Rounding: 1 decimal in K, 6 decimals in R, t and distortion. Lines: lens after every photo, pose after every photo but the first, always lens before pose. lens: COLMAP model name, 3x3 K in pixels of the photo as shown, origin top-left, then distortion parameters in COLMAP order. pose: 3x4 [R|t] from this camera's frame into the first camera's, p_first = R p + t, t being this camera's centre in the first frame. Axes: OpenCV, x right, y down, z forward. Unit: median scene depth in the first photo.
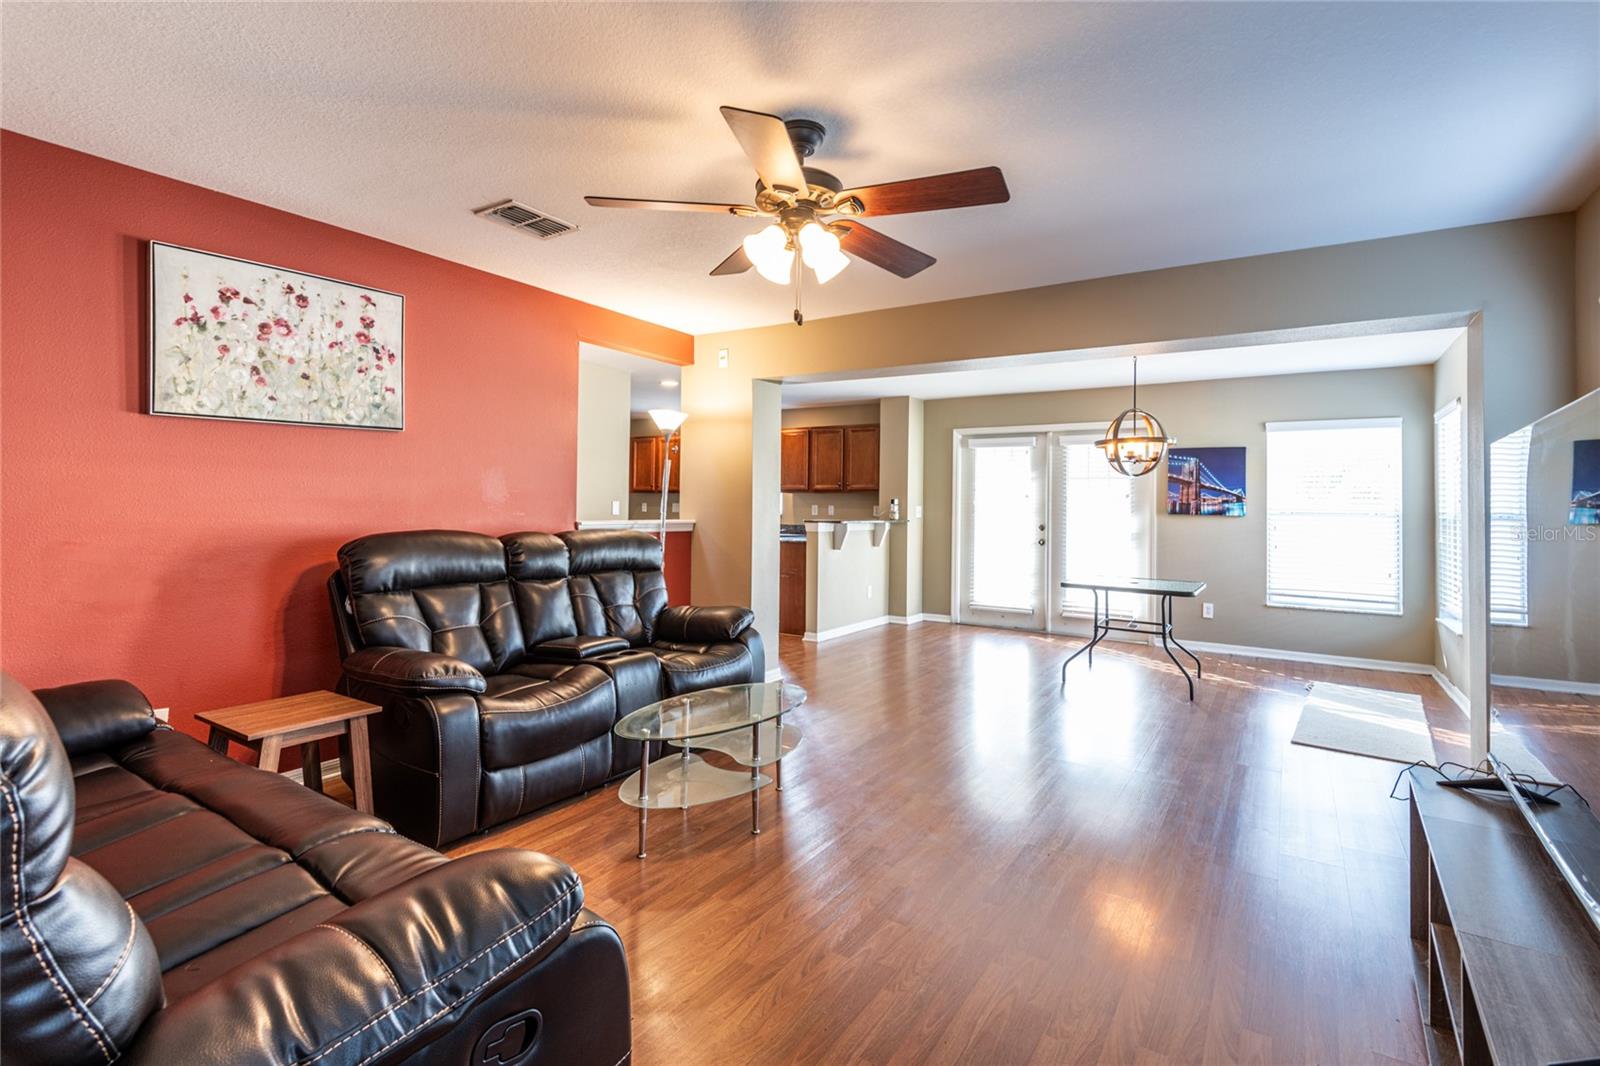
lens RADIAL K [[738.9, 0, 810.7], [0, 738.9, 501.5], [0, 0, 1]] dist [0.001611, -0.000690]
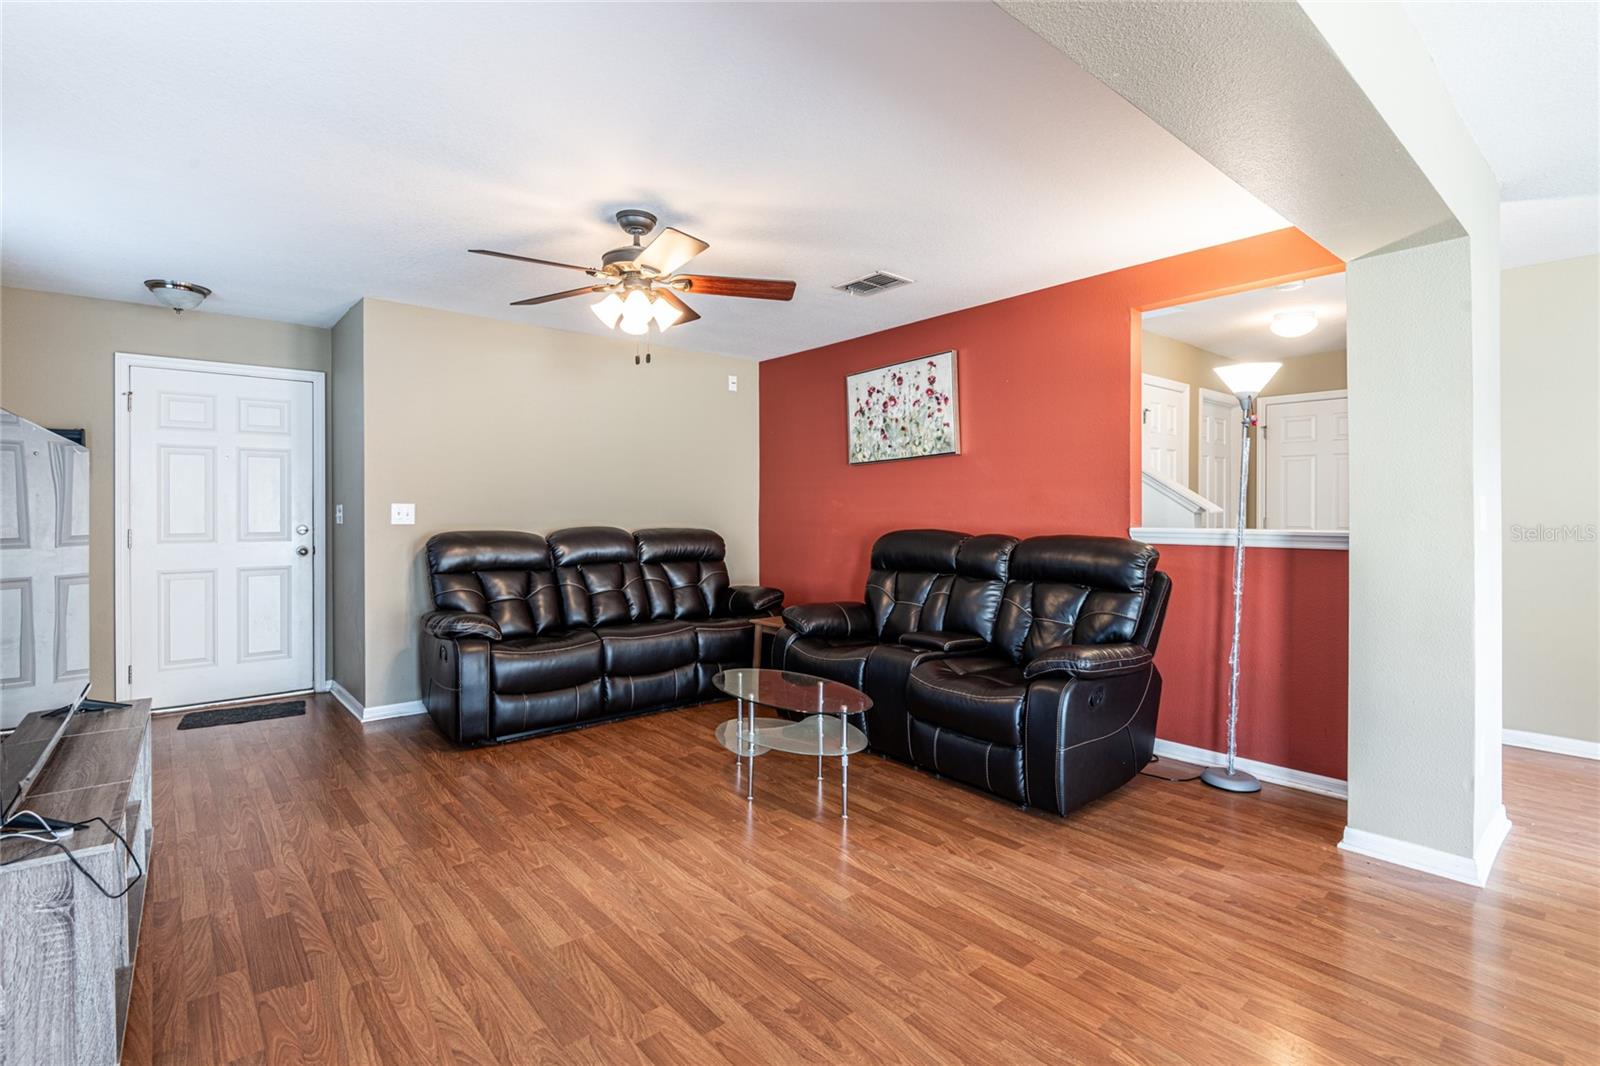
lens RADIAL K [[747.0, 0, 804.0], [0, 747.0, 522.0], [0, 0, 1]] dist [0.001787, 0.000072]
pose [[-0.280057, -0.002244, -0.959981, 0.792108], [0.002886, 0.999991, -0.003180, 0.028152], [0.959979, -0.003661, -0.280048, 1.119604]]
